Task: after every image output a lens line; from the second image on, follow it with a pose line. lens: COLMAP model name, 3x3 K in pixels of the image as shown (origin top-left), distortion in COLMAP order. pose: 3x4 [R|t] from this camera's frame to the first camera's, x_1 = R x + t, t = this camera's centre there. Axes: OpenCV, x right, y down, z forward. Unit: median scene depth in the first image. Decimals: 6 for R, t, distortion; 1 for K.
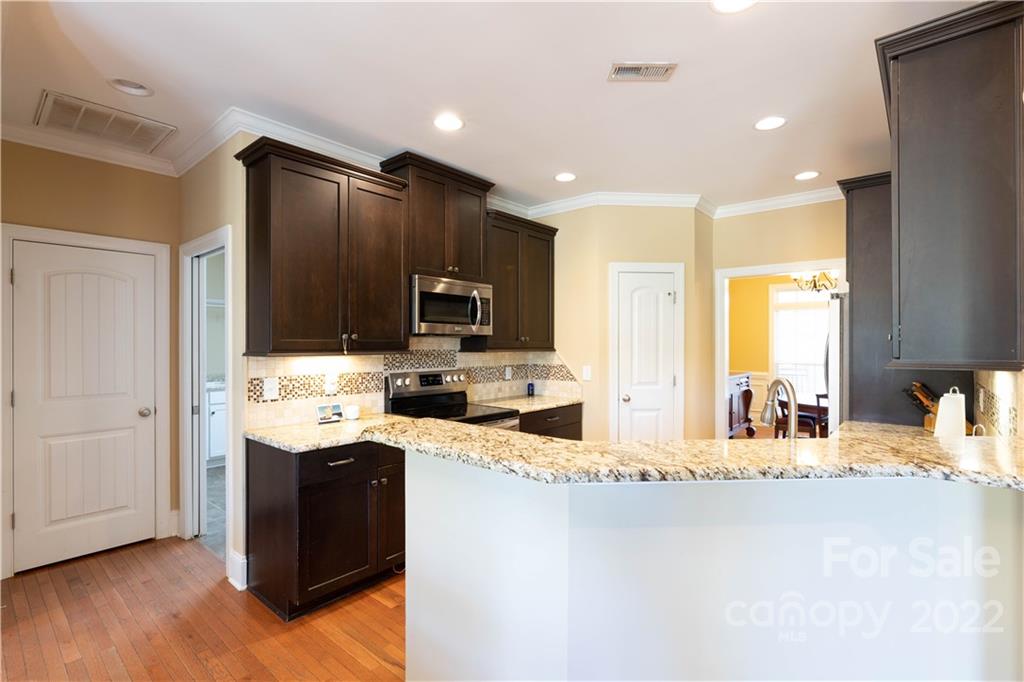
lens RADIAL K [[479.8, 0, 511.7], [0, 479.8, 343.3], [0, 0, 1]] dist [0.000237, 0.000017]
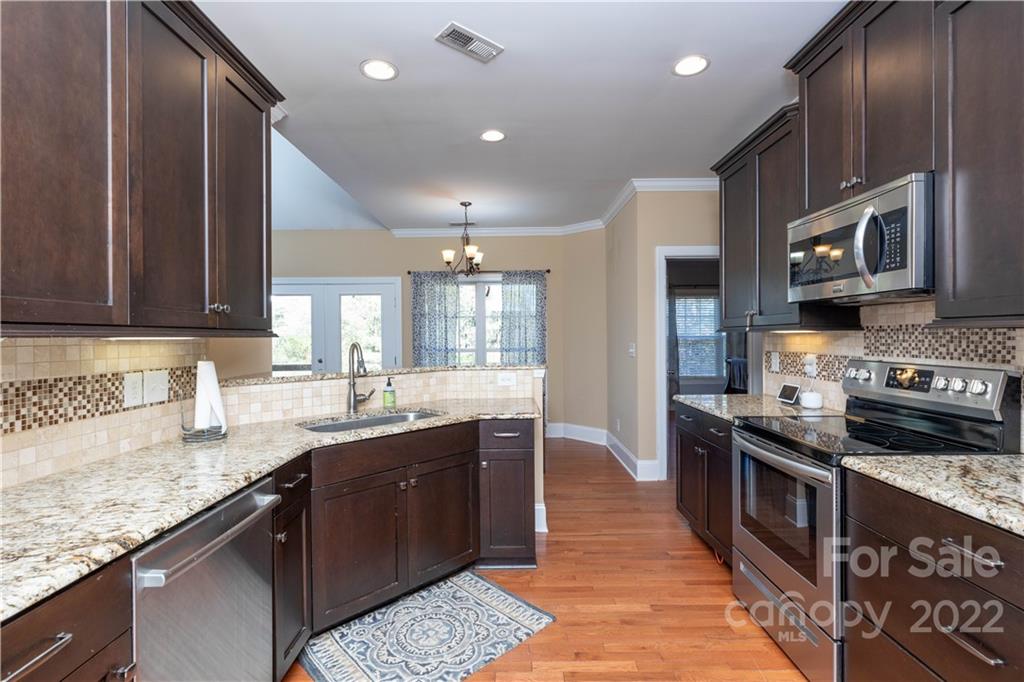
lens RADIAL K [[479.8, 0, 512.6], [0, 479.8, 338.5], [0, 0, 1]] dist [0.000237, 0.000017]
pose [[-0.755846, 0.007688, -0.654704, 0.601012], [0.006380, 0.999970, 0.004376, 0.027016], [0.654718, -0.000869, -0.755873, 1.254667]]
